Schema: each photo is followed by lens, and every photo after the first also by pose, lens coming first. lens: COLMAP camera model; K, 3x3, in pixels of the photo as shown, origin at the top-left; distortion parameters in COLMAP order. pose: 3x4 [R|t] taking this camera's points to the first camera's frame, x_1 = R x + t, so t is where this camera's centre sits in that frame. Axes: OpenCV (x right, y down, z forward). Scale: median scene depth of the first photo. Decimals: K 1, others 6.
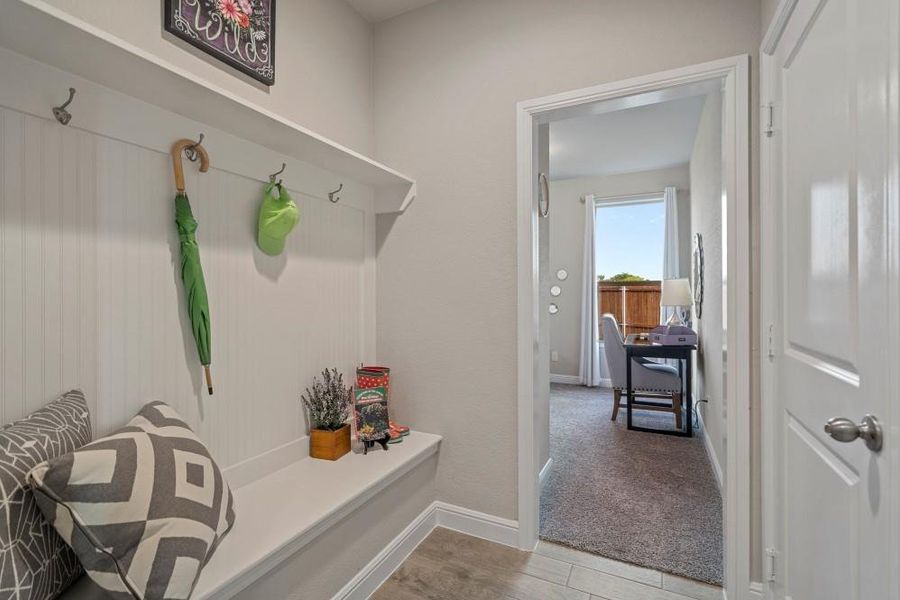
lens RADIAL K [[412.9, 0, 455.8], [0, 412.9, 290.0], [0, 0, 1]] dist [-0.004089, -0.000034]
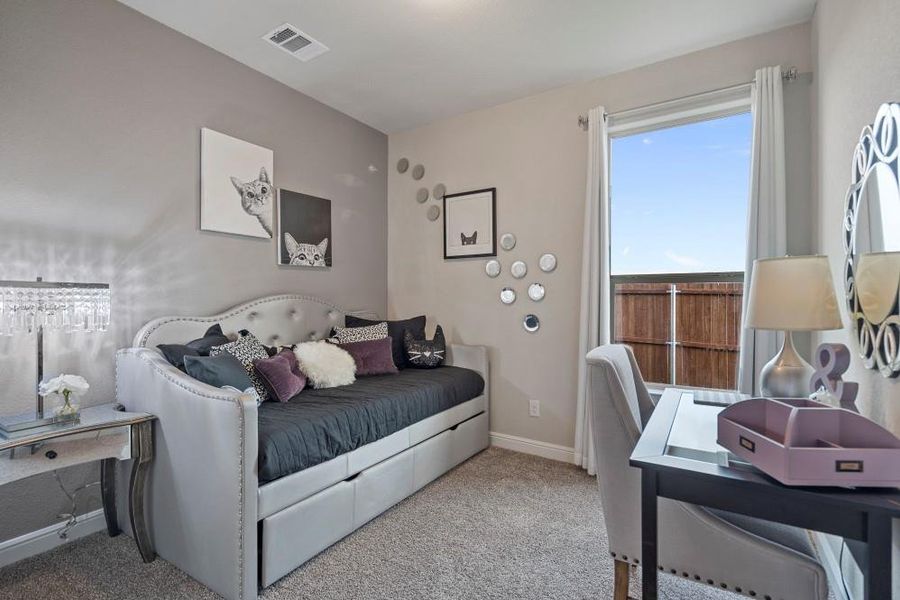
lens RADIAL K [[411.1, 0, 454.5], [0, 411.1, 296.3], [0, 0, 1]] dist [0.001416, 0.000860]
pose [[0.992848, 0.007775, -0.119135, 0.209854], [-0.006844, 0.999943, 0.008222, 0.003884], [0.119192, -0.007348, 0.992844, 0.457704]]
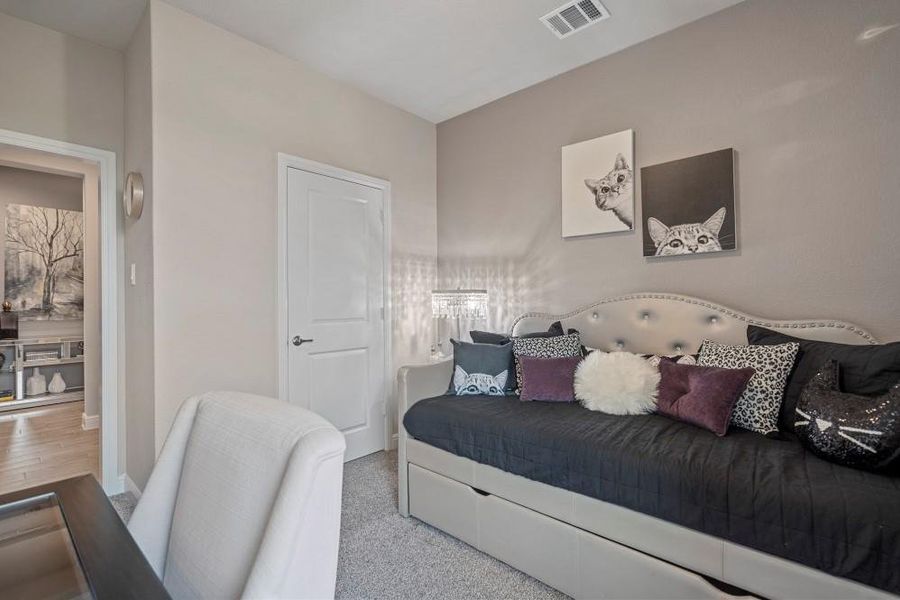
lens RADIAL K [[411.1, 0, 454.5], [0, 411.1, 296.3], [0, 0, 1]] dist [0.001416, 0.000860]
pose [[-0.270661, 0.000784, -0.962674, 0.414032], [0.017107, 0.999846, -0.003995, 0.008926], [0.962523, -0.017550, -0.270633, 0.894197]]
